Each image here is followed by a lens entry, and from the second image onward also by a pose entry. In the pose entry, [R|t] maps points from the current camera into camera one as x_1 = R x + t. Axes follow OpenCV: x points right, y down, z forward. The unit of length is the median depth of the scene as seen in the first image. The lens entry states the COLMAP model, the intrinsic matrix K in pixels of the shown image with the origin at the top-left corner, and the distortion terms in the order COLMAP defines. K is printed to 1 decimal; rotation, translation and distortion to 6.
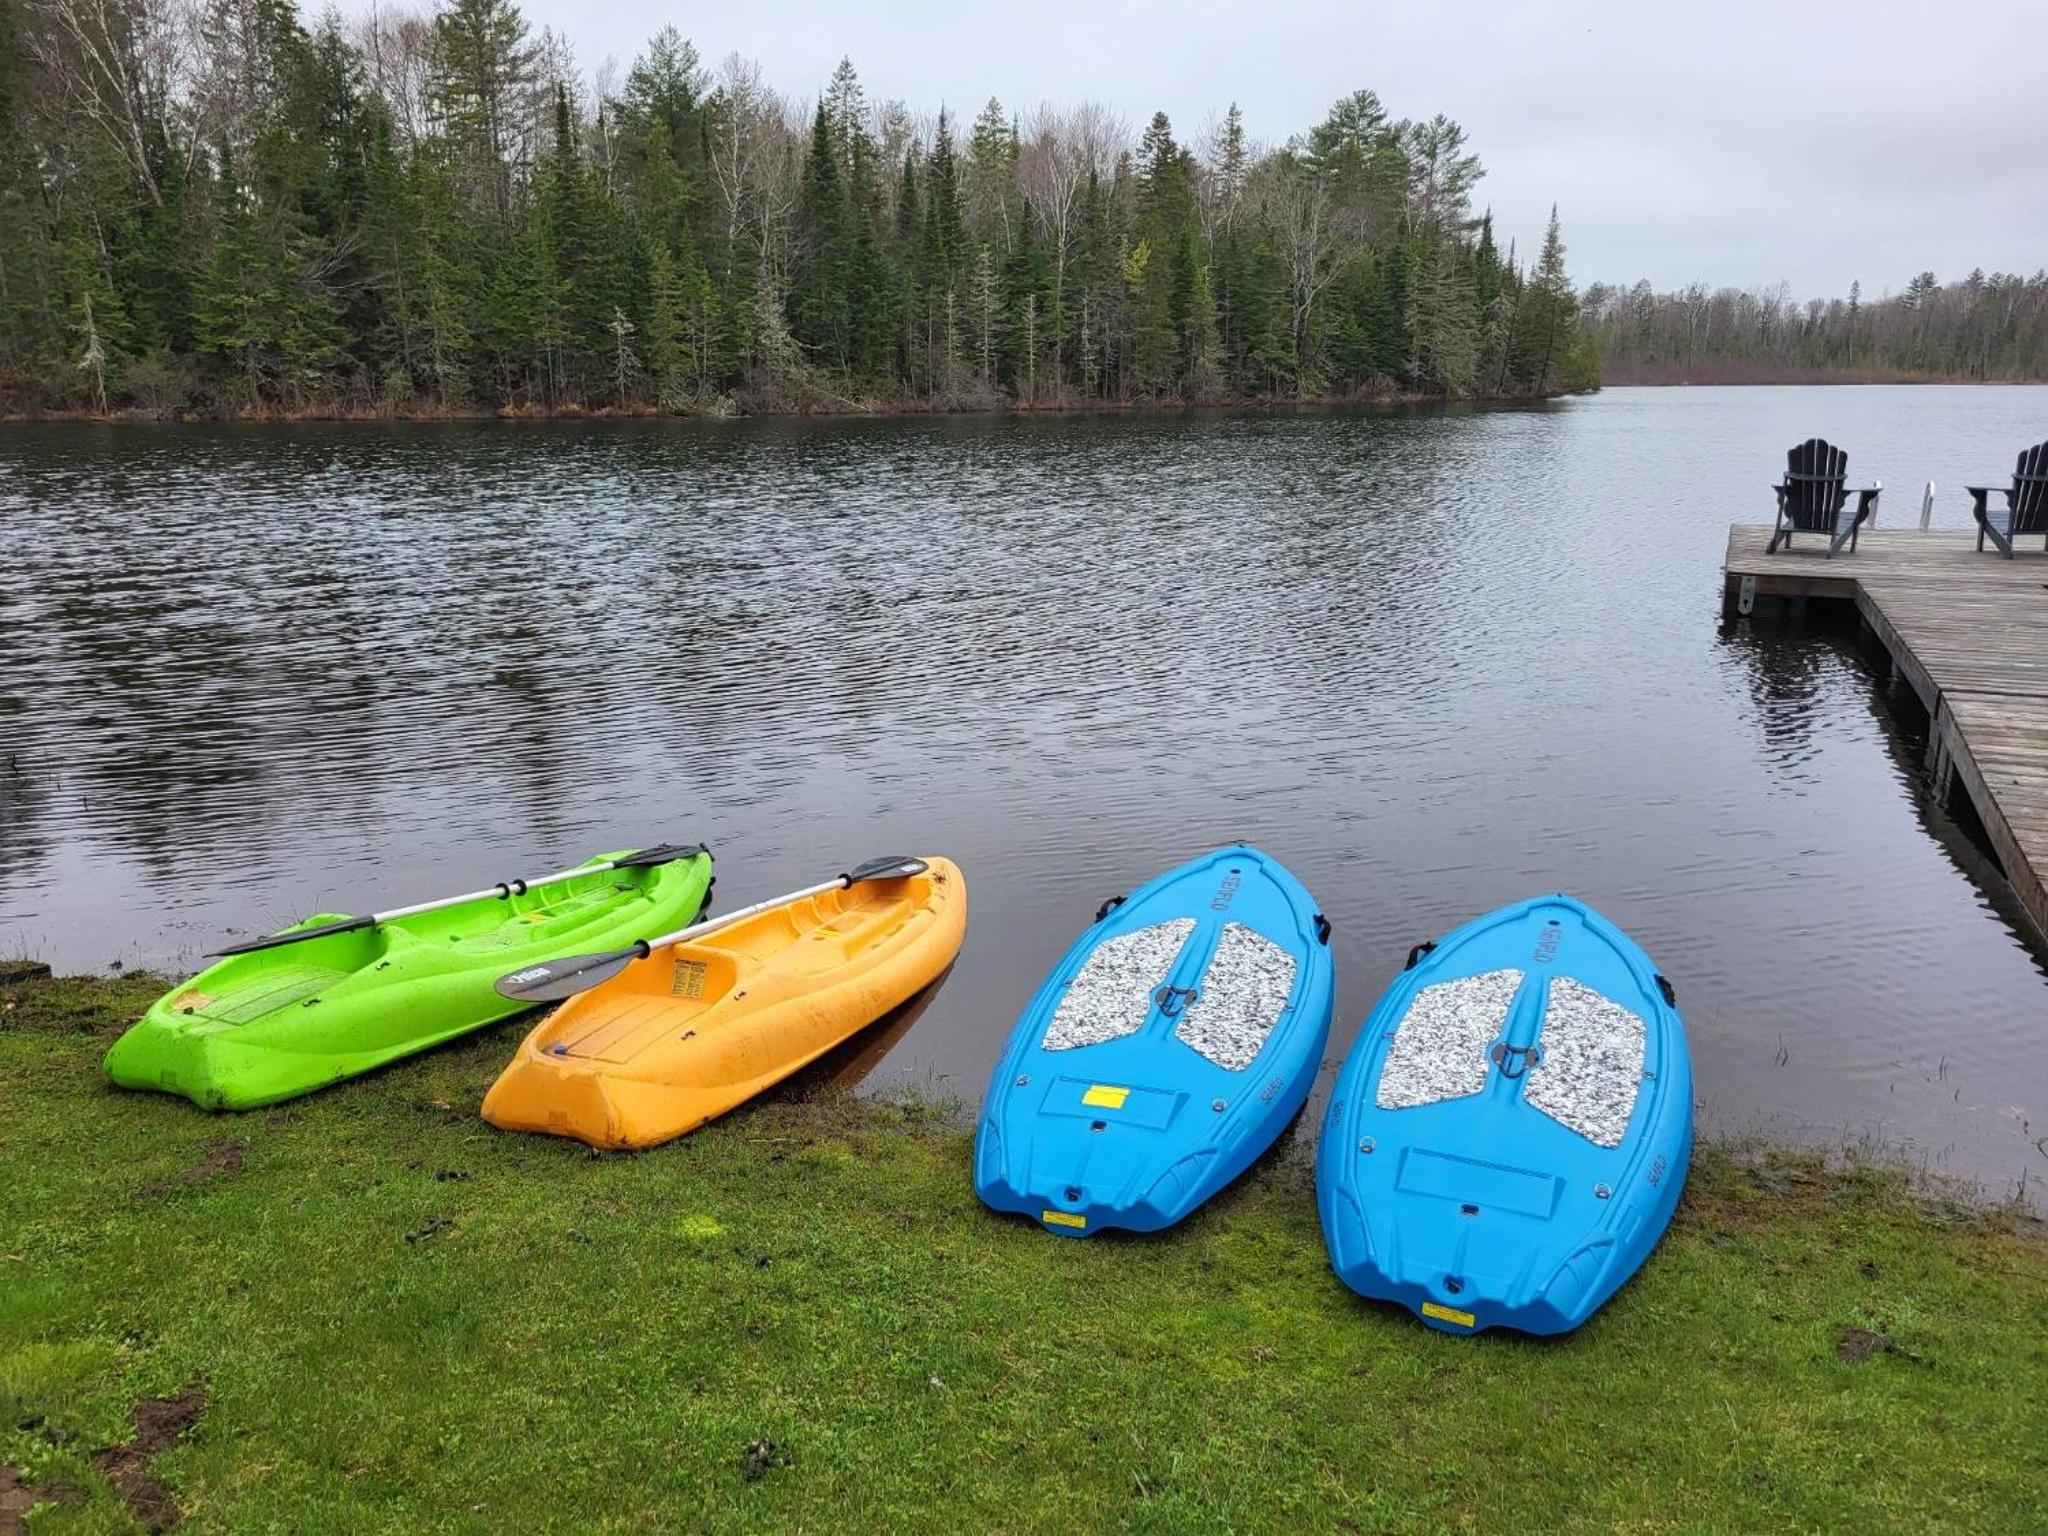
lens RADIAL K [[1535.7, 0, 1011.6], [0, 1535.7, 761.2], [0, 0, 1]] dist [0.070963, -0.066933]
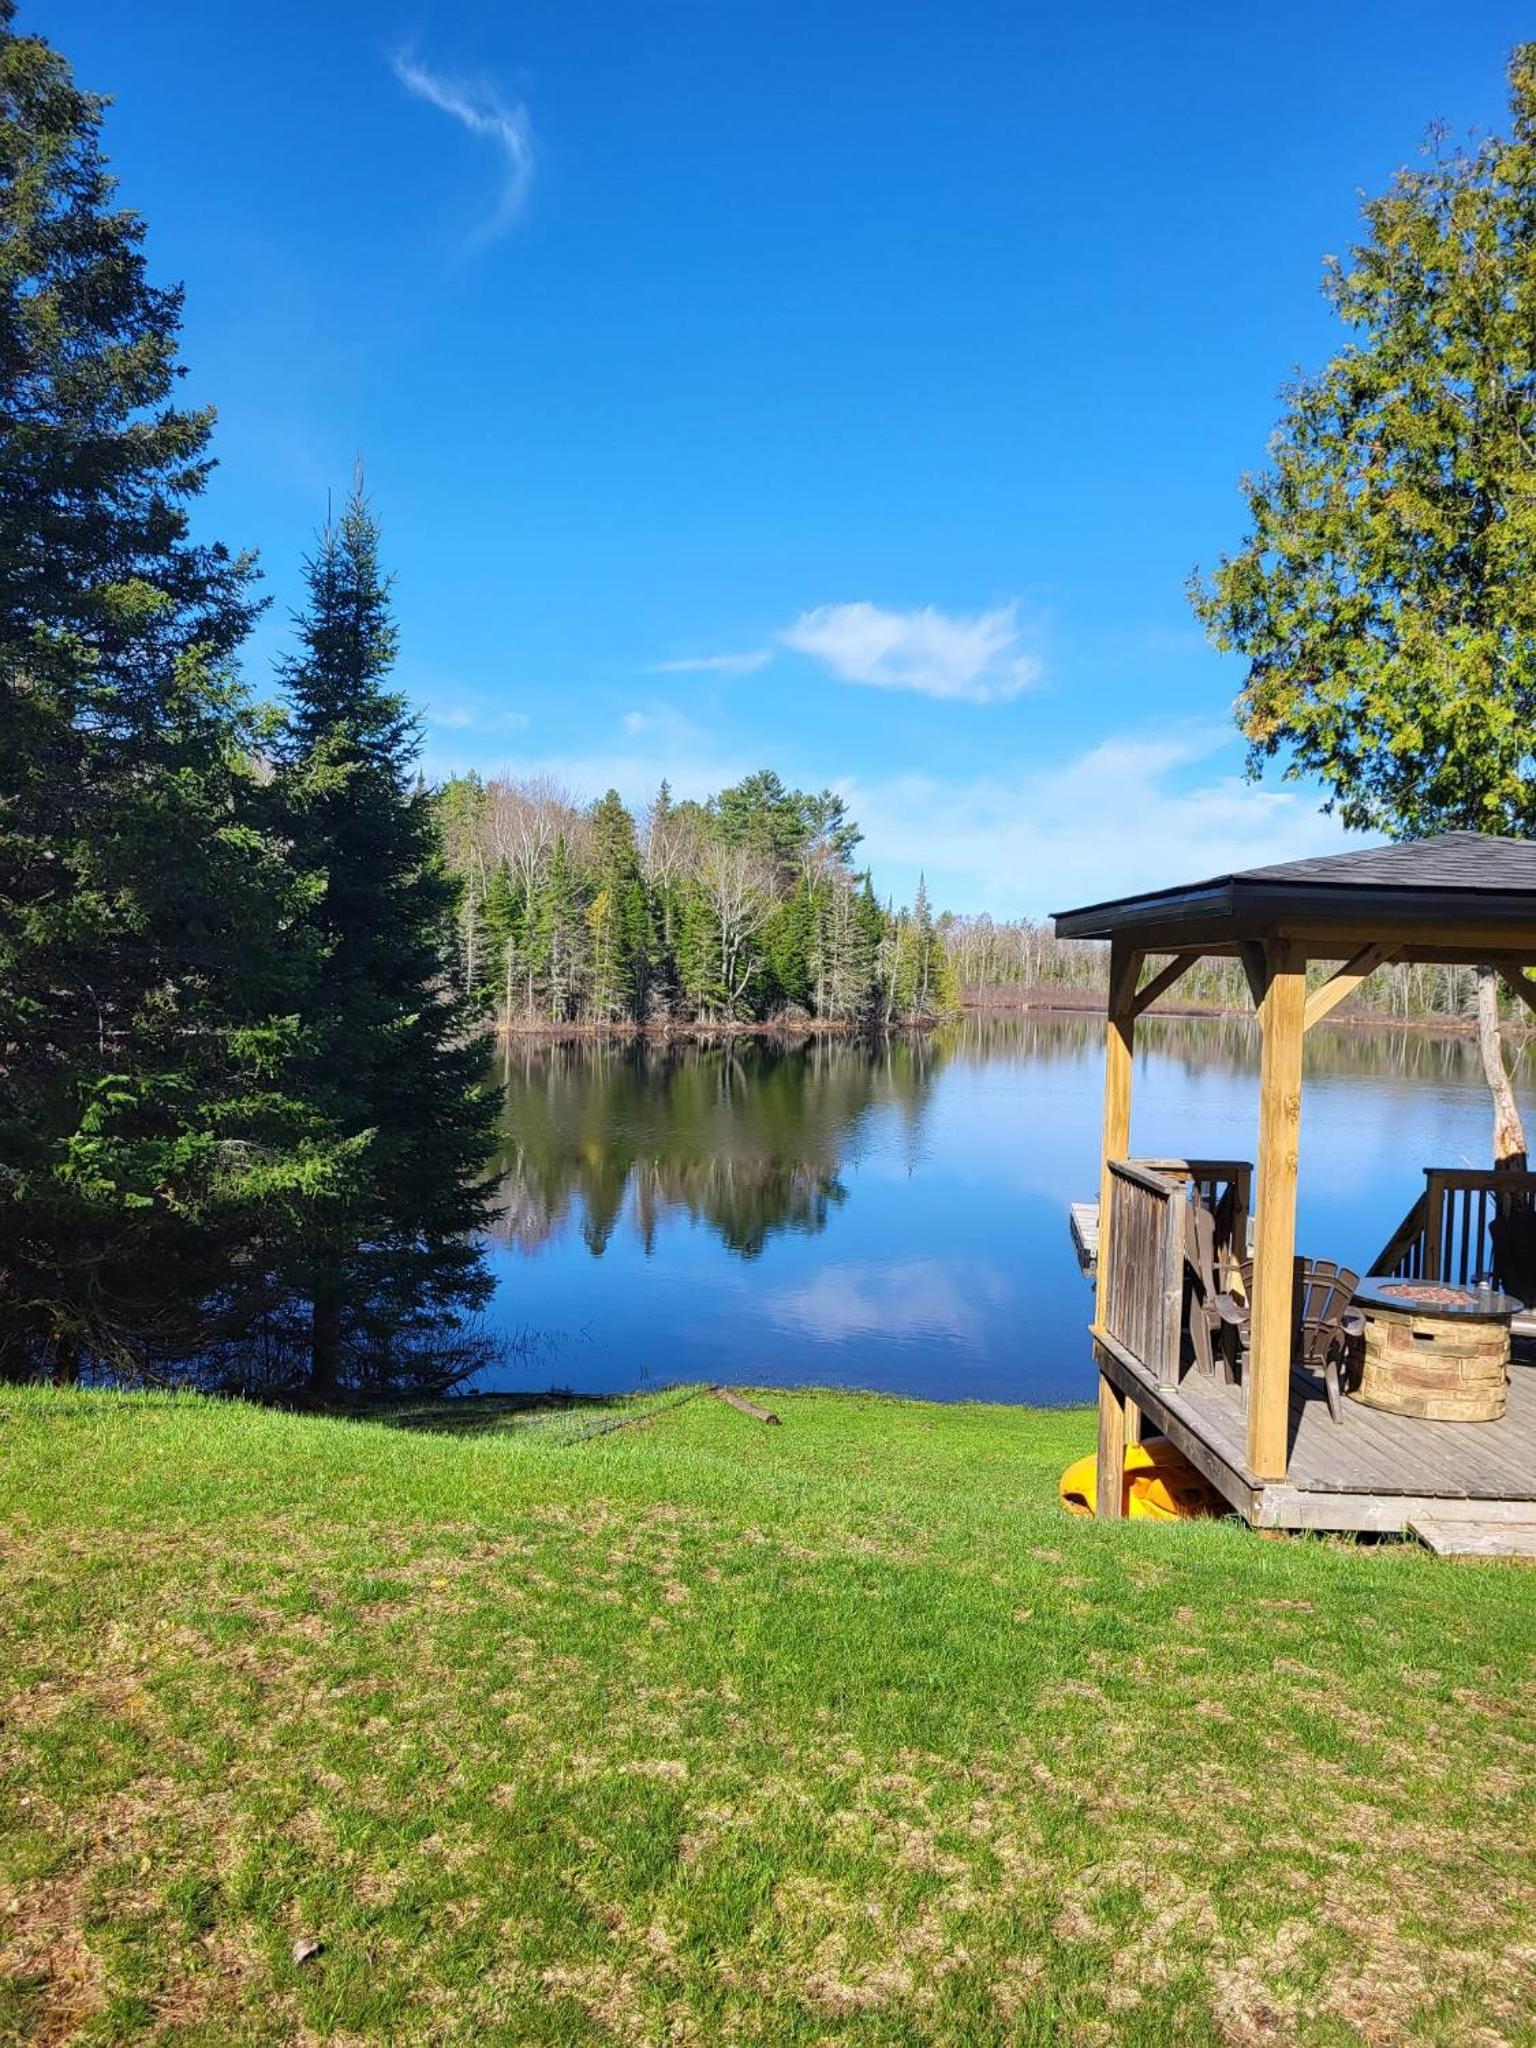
lens RADIAL K [[1573.7, 0, 768.0], [0, 1573.7, 1024.0], [0, 0, 1]] dist [0.030876, -0.000642]
pose [[0.970512, 0.026050, 0.239642, -0.058883], [0.023102, 0.979515, -0.200040, 0.002481], [-0.239944, 0.199678, 0.950029, -0.113319]]
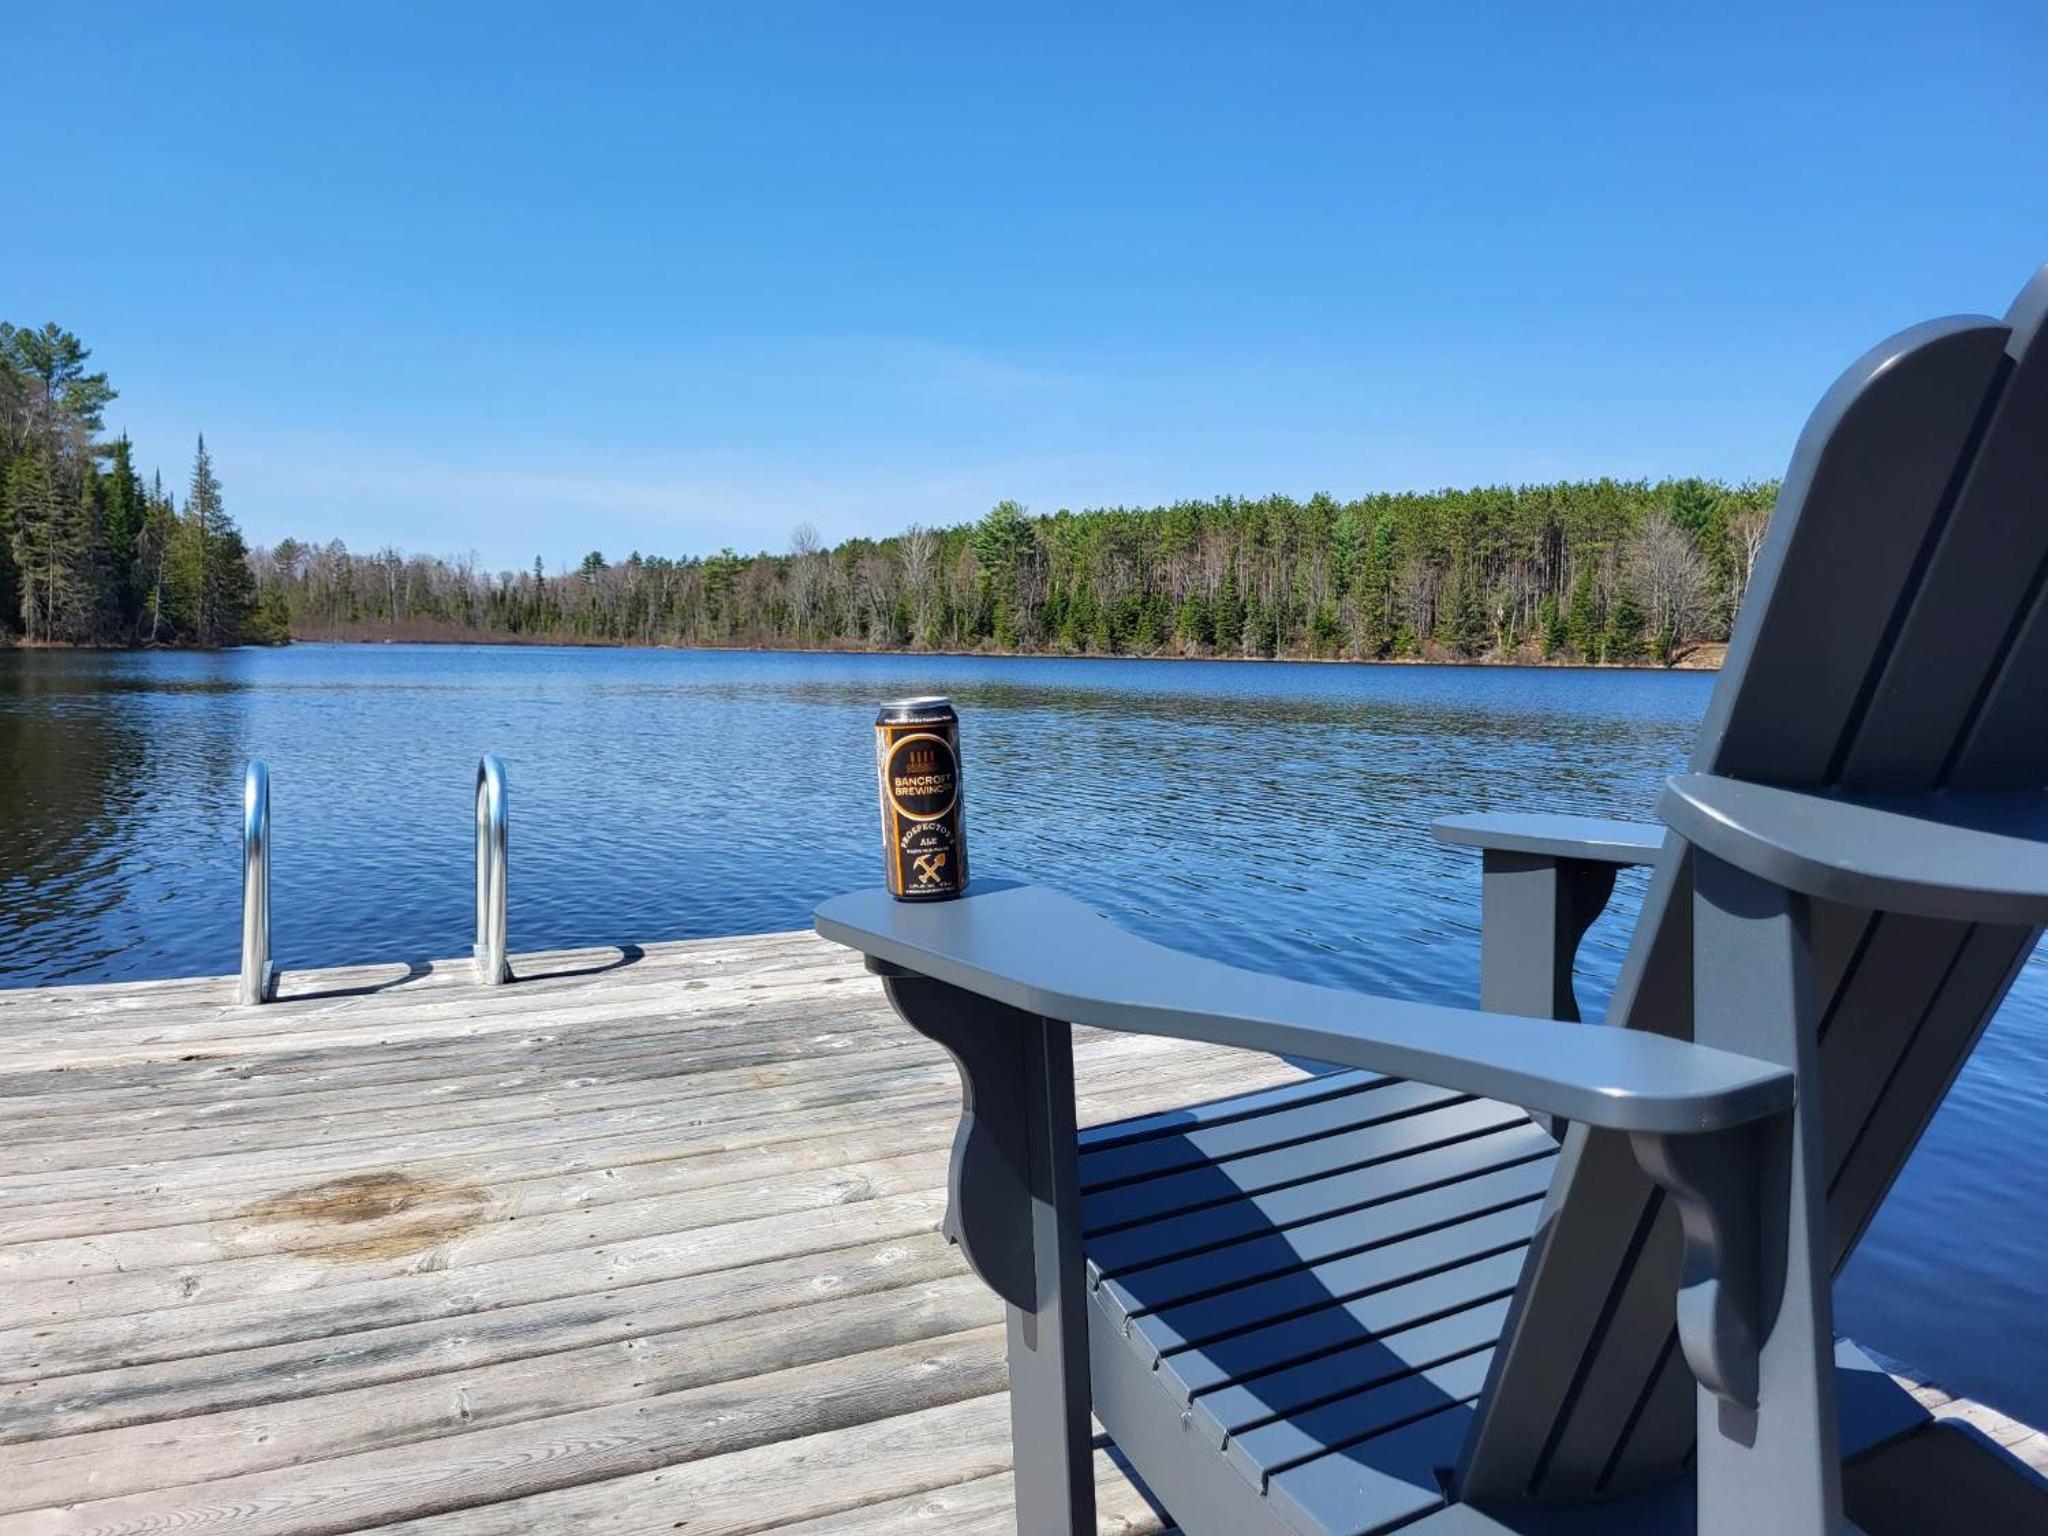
lens RADIAL K [[1535.7, 0, 1011.6], [0, 1535.7, 761.2], [0, 0, 1]] dist [0.070963, -0.066933]
pose [[0.716641, -0.037857, 0.696414, 0.053796], [0.151728, 0.983073, -0.102695, -0.015690], [-0.680738, 0.179261, 0.710254, 0.091754]]
